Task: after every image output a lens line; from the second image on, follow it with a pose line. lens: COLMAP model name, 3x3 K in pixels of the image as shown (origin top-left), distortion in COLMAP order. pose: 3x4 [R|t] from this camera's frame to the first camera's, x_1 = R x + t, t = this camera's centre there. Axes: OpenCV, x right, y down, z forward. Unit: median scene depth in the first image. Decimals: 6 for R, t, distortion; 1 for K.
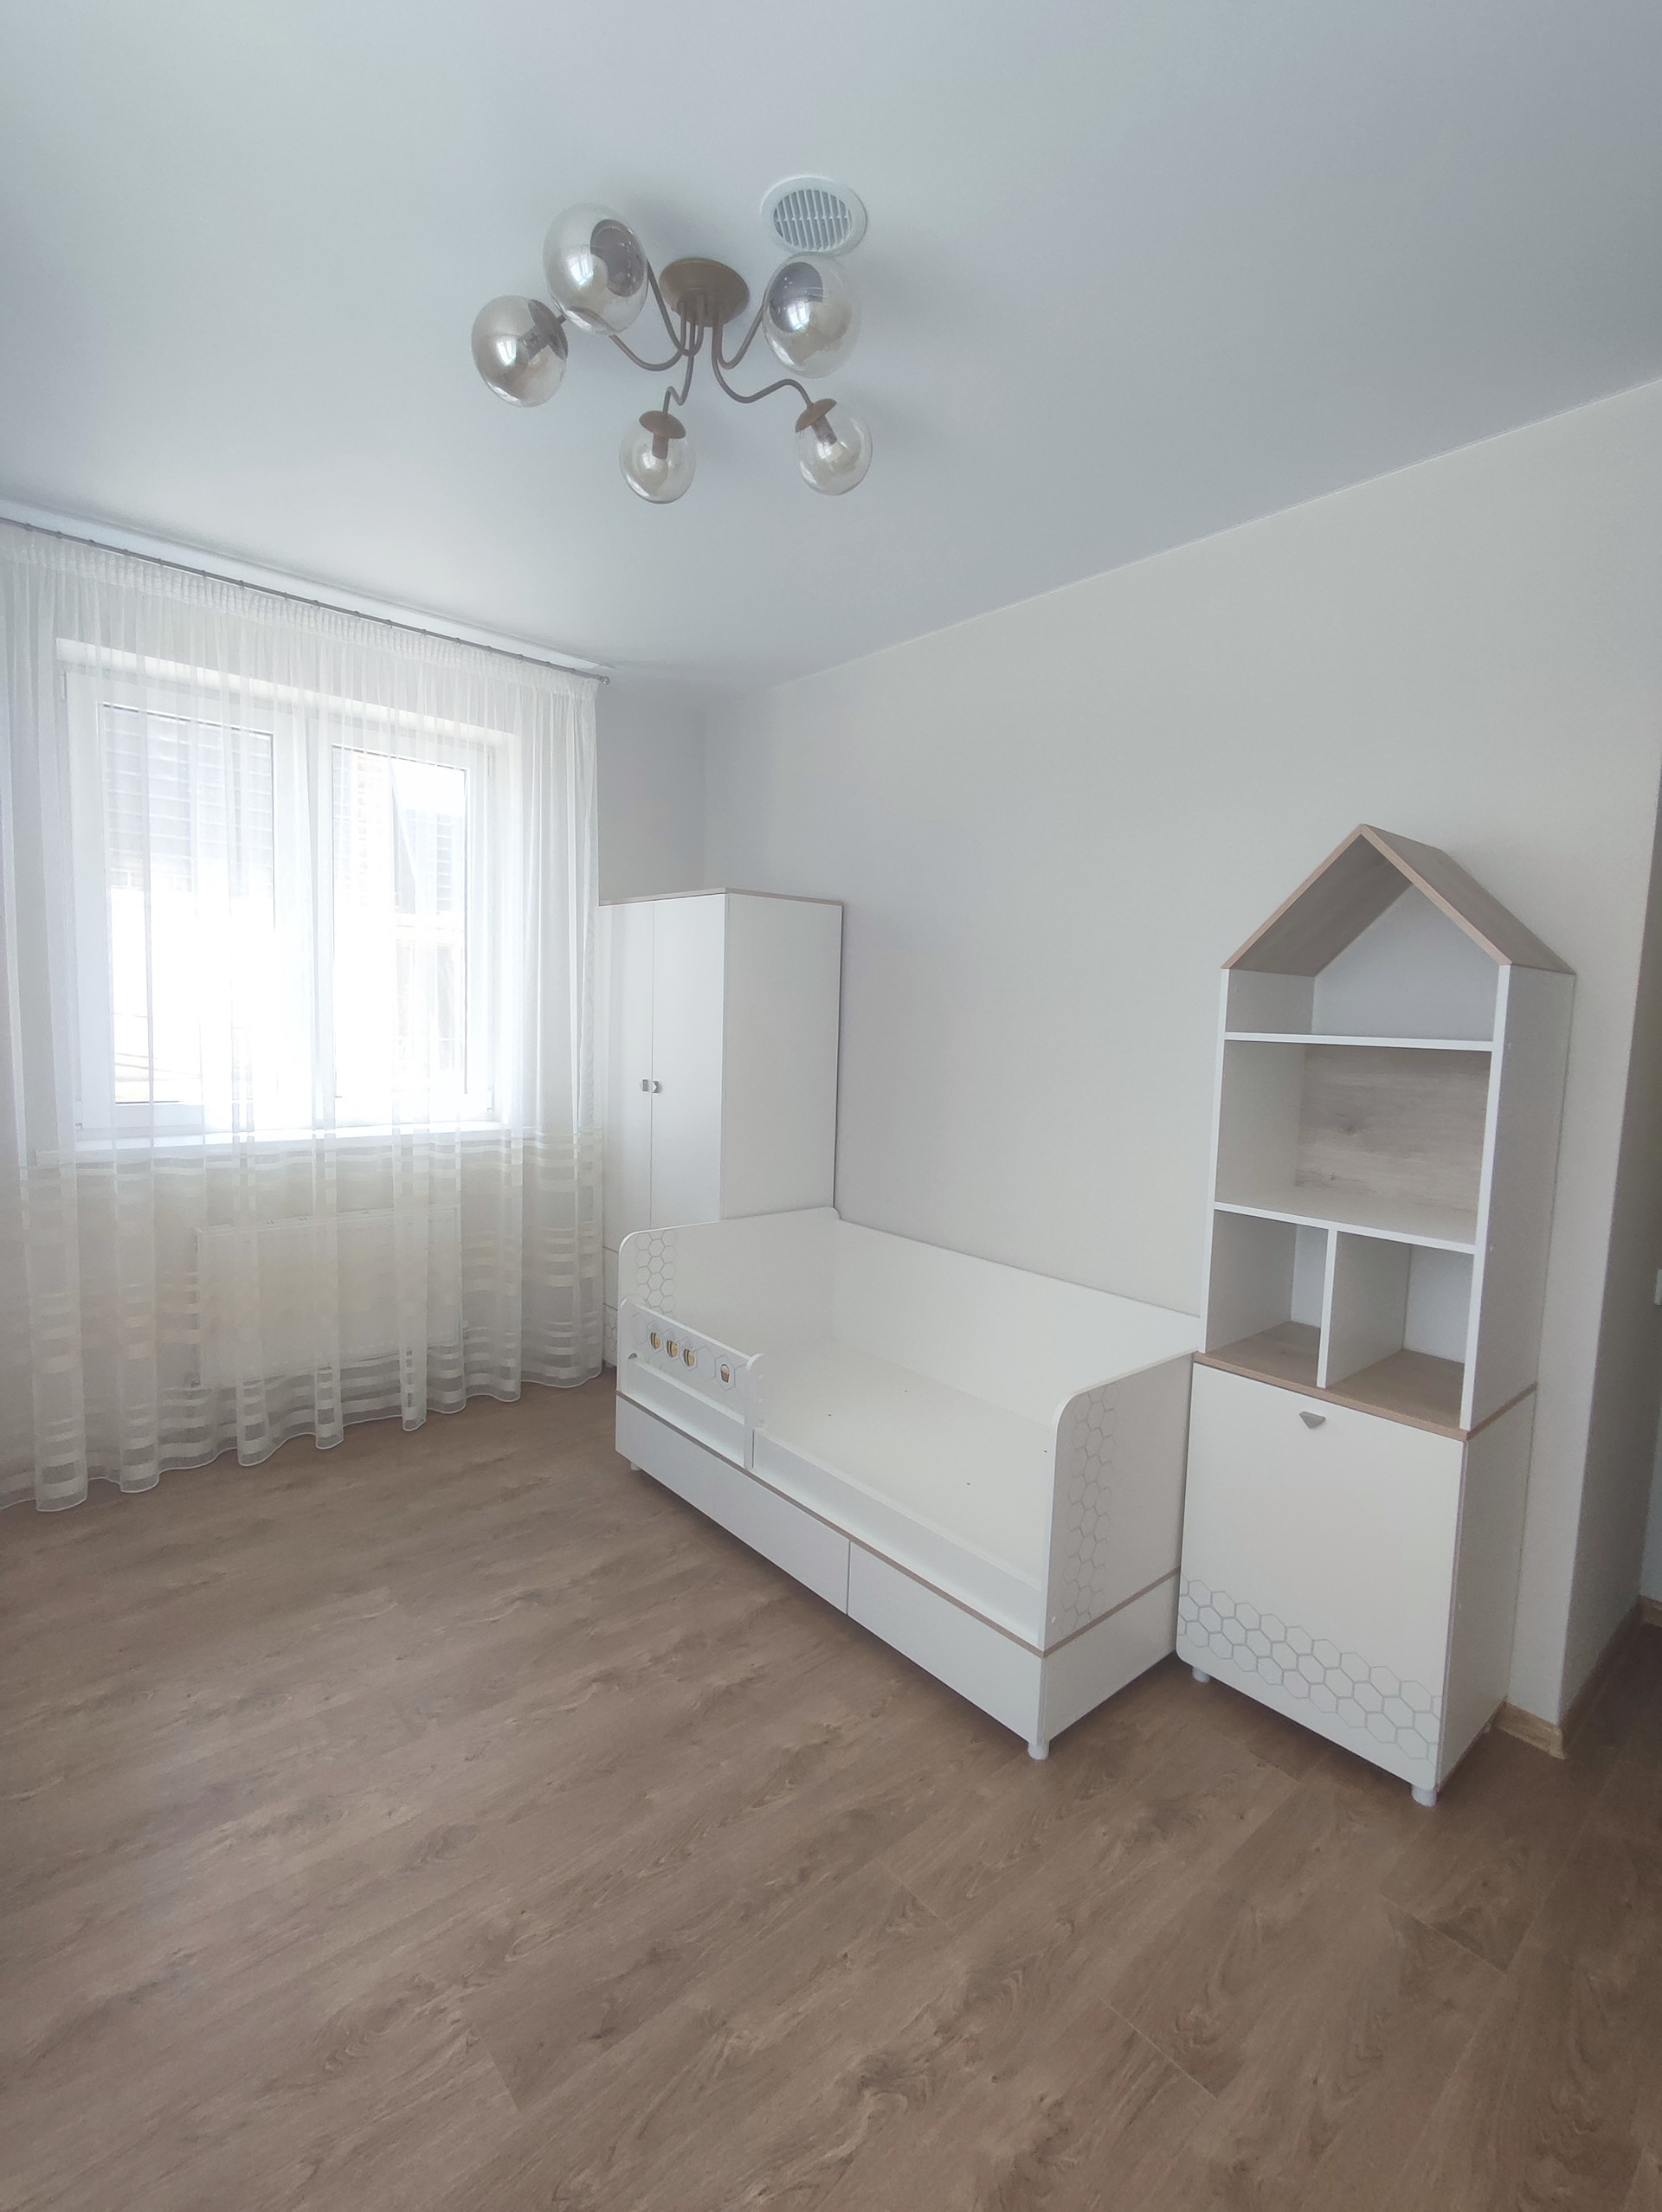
lens RADIAL K [[1014.5, 0, 839.4], [0, 1014.5, 1096.6], [0, 0, 1]] dist [-0.000985, 0.000602]
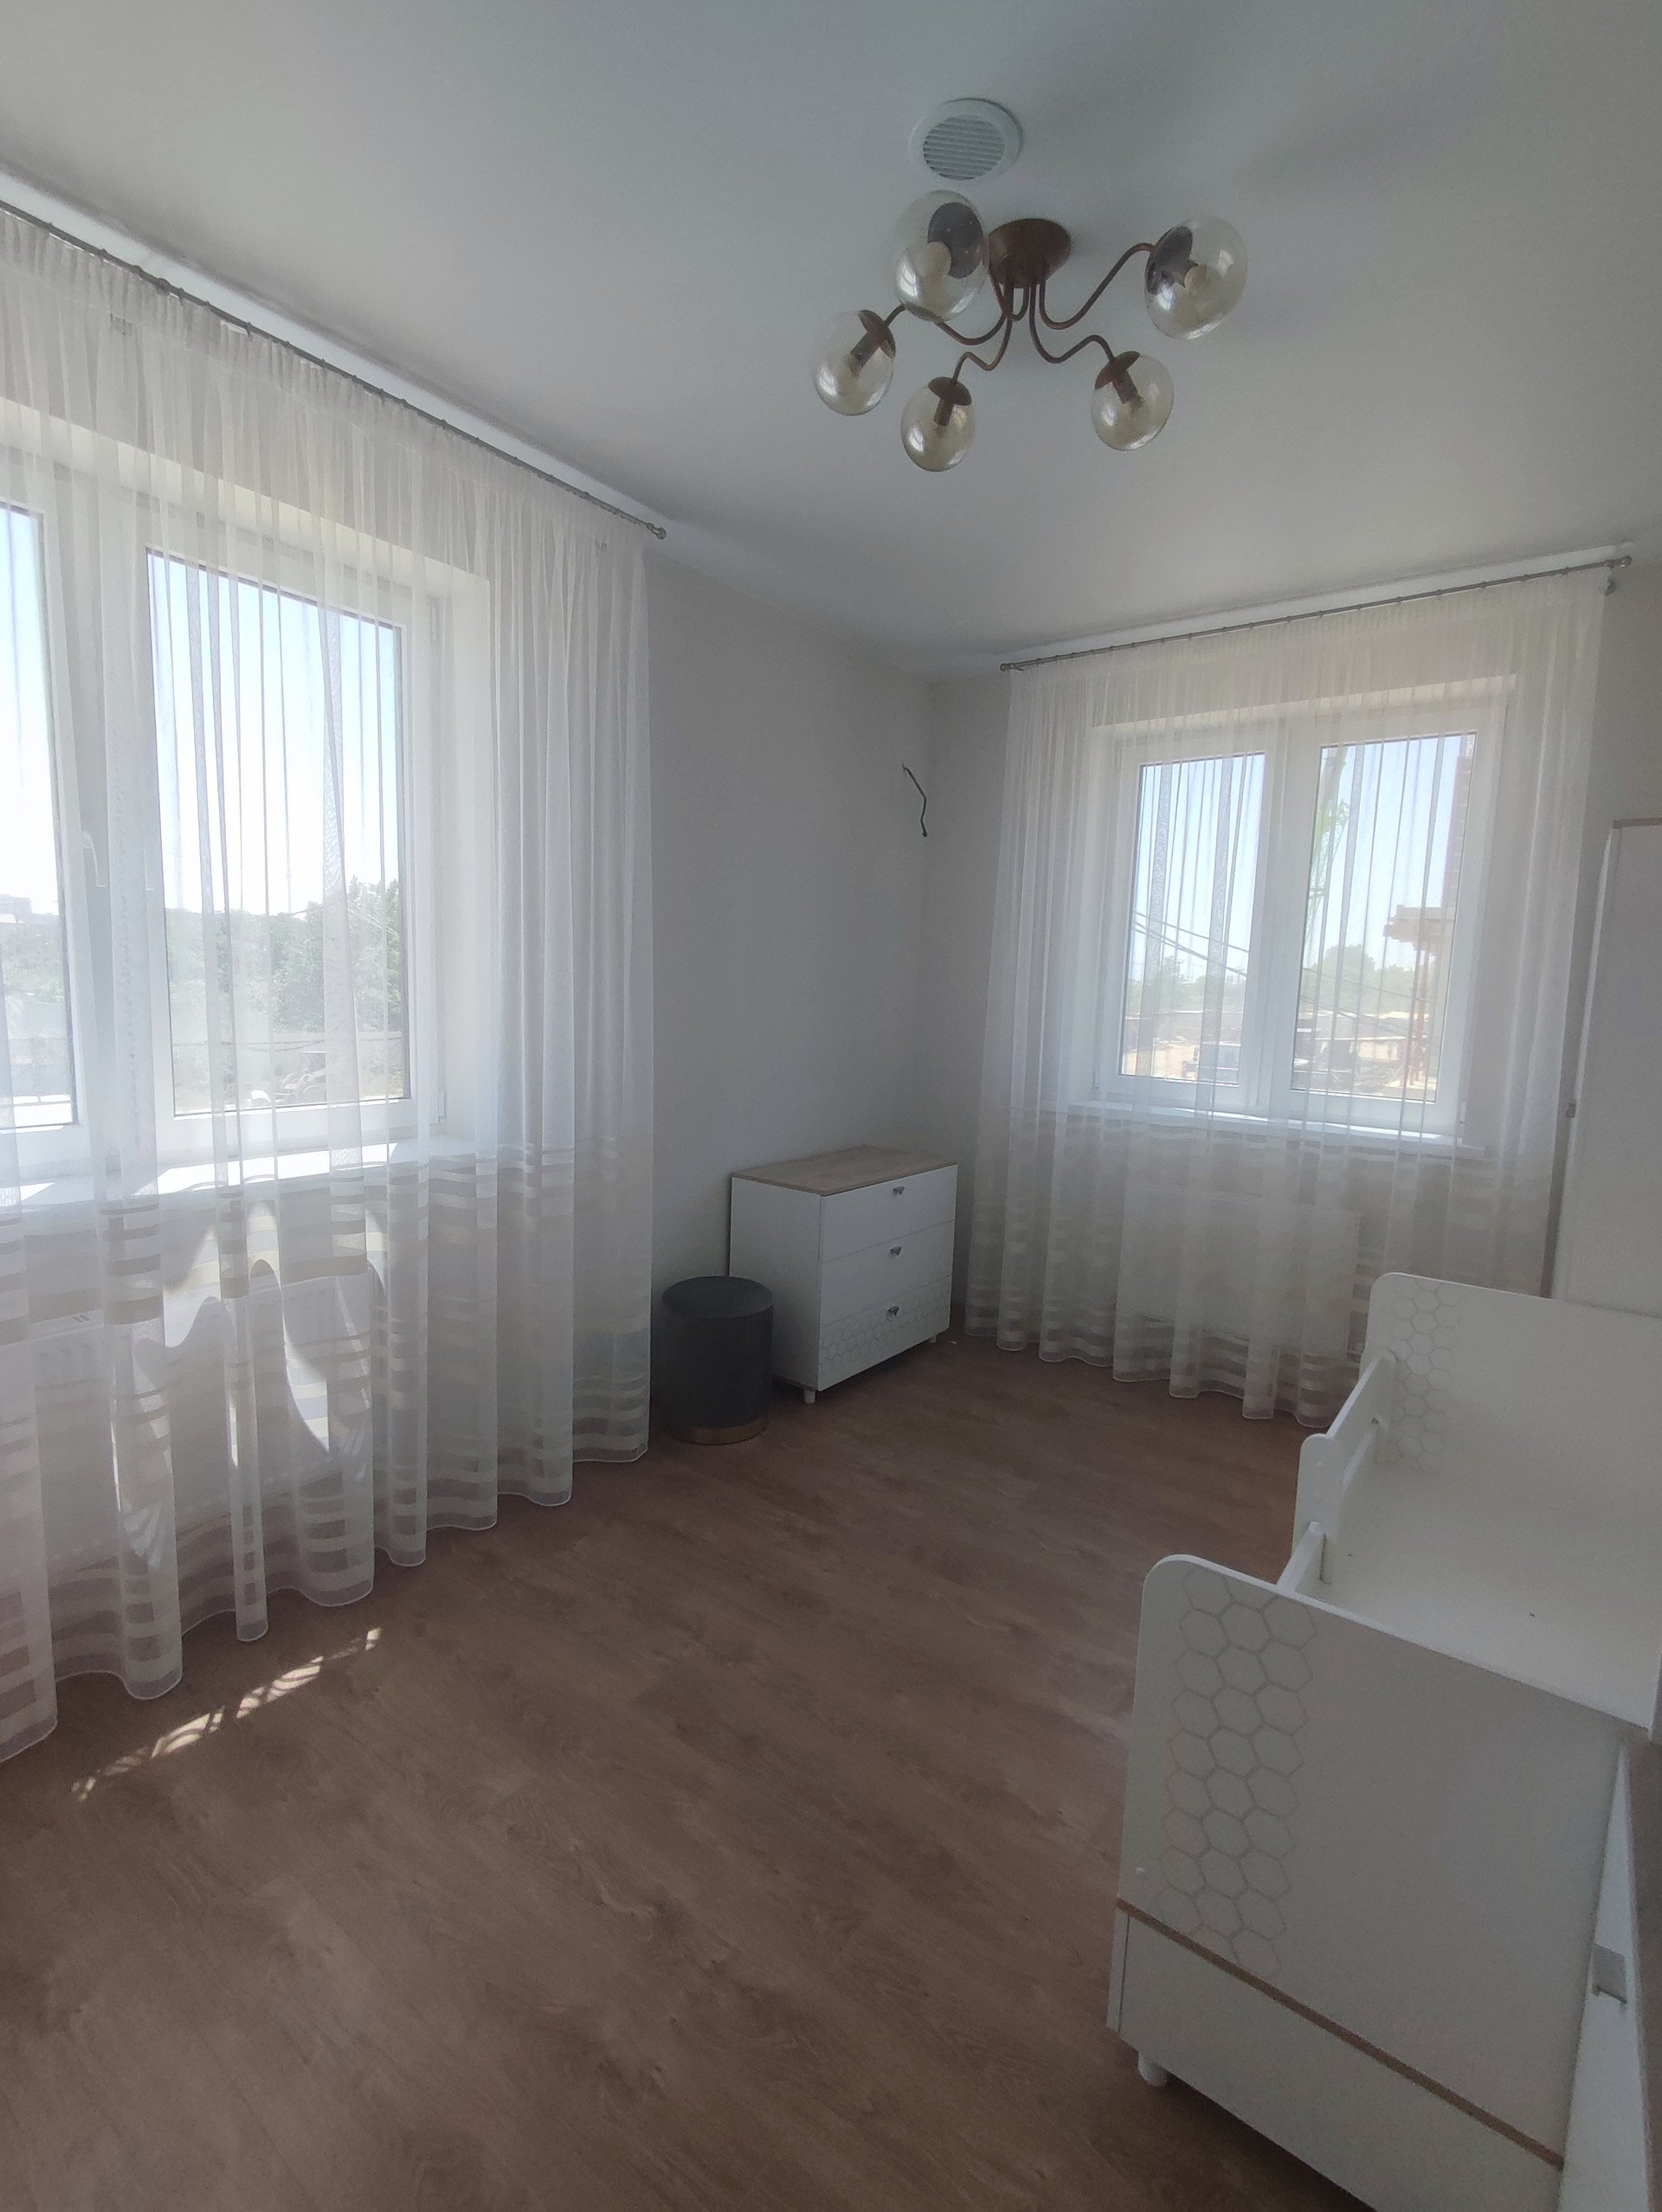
lens RADIAL K [[1014.5, 0, 839.4], [0, 1014.5, 1096.6], [0, 0, 1]] dist [-0.000985, 0.000602]
pose [[0.212885, 0.087912, -0.973114, 0.855200], [-0.106513, 0.992097, 0.066326, -0.023195], [0.971254, 0.089530, 0.220566, 0.669864]]
